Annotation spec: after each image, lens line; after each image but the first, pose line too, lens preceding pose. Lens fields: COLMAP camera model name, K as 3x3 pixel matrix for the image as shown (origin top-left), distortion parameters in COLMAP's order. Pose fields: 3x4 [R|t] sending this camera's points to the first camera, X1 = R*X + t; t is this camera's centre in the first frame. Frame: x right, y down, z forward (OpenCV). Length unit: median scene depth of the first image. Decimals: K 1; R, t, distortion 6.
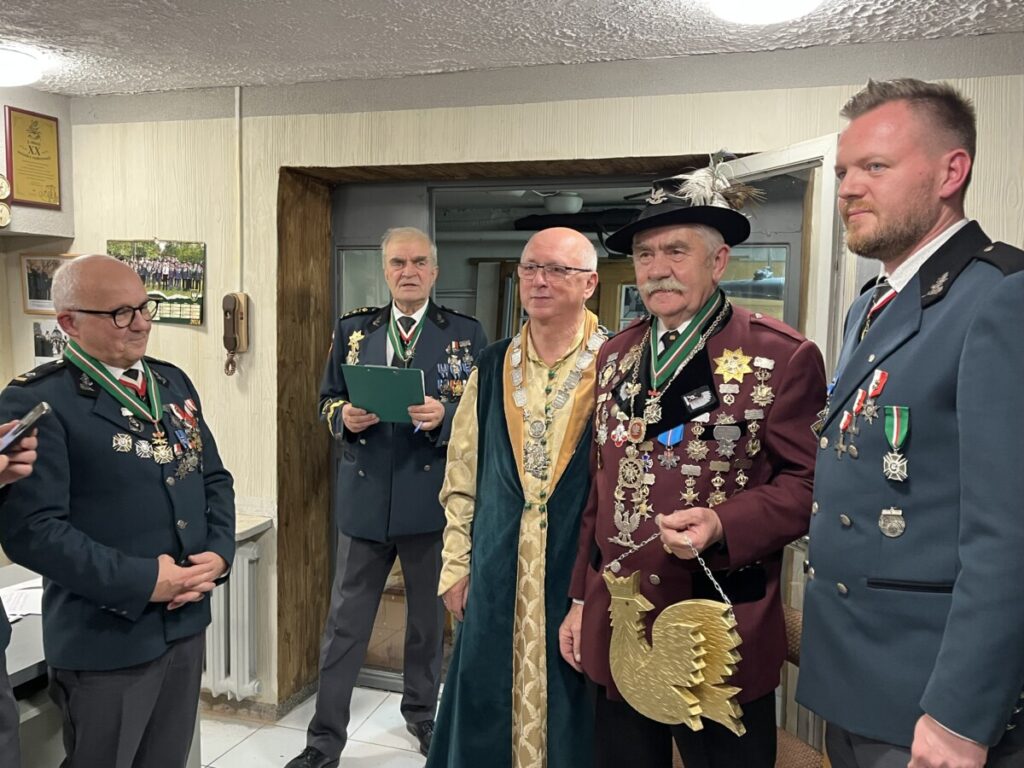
lens RADIAL K [[959.8, 0, 515.9], [0, 959.8, 391.1], [0, 0, 1]] dist [0.025107, 0.000000]
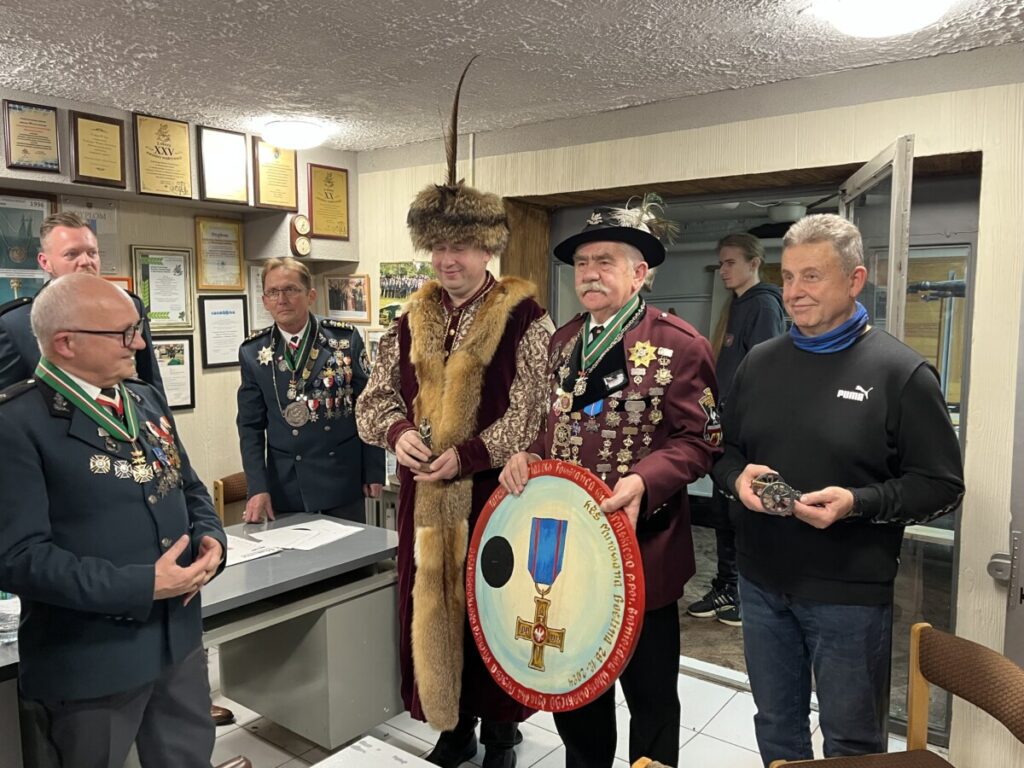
lens RADIAL K [[861.2, 0, 509.5], [0, 861.2, 380.6], [0, 0, 1]] dist [0.061807, -0.085389]
pose [[0.942161, 0.014218, -0.334860, 0.128462], [-0.018100, 0.999800, -0.008476, 0.005730], [0.334672, 0.014046, 0.942230, -0.013823]]
